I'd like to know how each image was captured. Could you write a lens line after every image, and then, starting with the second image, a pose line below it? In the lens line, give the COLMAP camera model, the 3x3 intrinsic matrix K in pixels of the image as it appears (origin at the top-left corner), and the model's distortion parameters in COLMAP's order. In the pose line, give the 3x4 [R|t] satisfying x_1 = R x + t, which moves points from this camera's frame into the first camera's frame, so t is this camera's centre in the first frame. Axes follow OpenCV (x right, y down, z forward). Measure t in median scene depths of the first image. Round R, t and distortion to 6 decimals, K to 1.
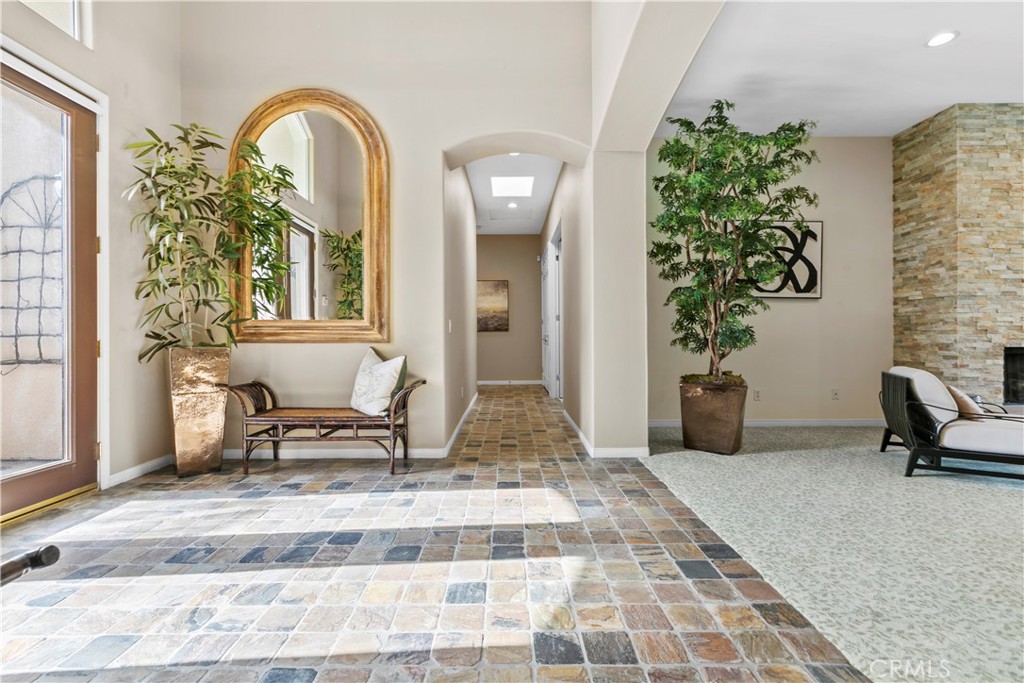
lens RADIAL K [[463.4, 0, 511.4], [0, 463.4, 338.3], [0, 0, 1]] dist [0.004103, 0.000287]
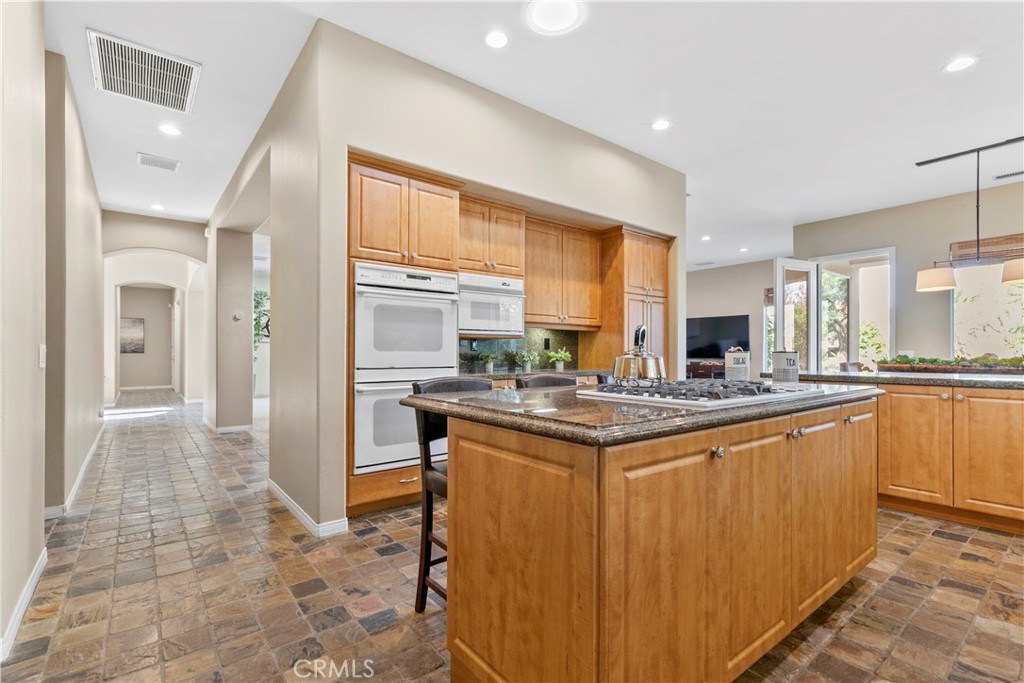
lens RADIAL K [[463.4, 0, 517.0], [0, 463.4, 357.4], [0, 0, 1]] dist [0.004103, 0.000287]
pose [[0.781176, -0.000919, 0.624310, -0.008655], [-0.002871, 0.999983, 0.005064, -0.027739], [-0.624304, -0.005748, 0.781161, -2.089682]]
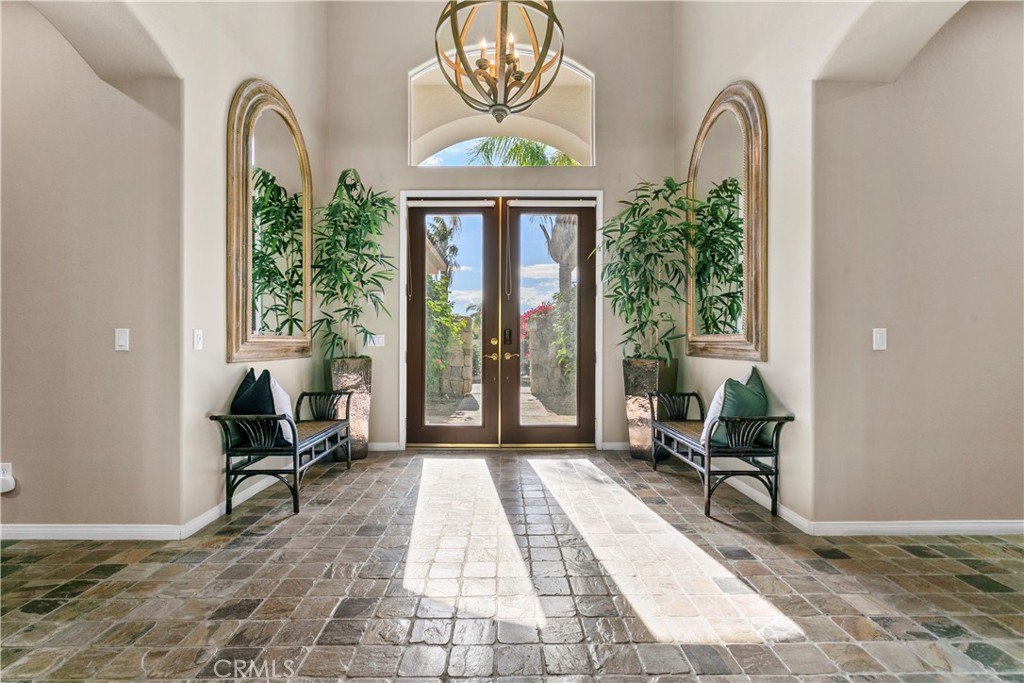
lens RADIAL K [[474.4, 0, 506.6], [0, 474.4, 345.4], [0, 0, 1]] dist [0.003347, 0.000240]
pose [[-0.007382, 0.006281, -0.999953, 0.478753], [0.000493, 0.999980, 0.006277, -0.020971], [0.999973, -0.000447, -0.007385, 0.487656]]
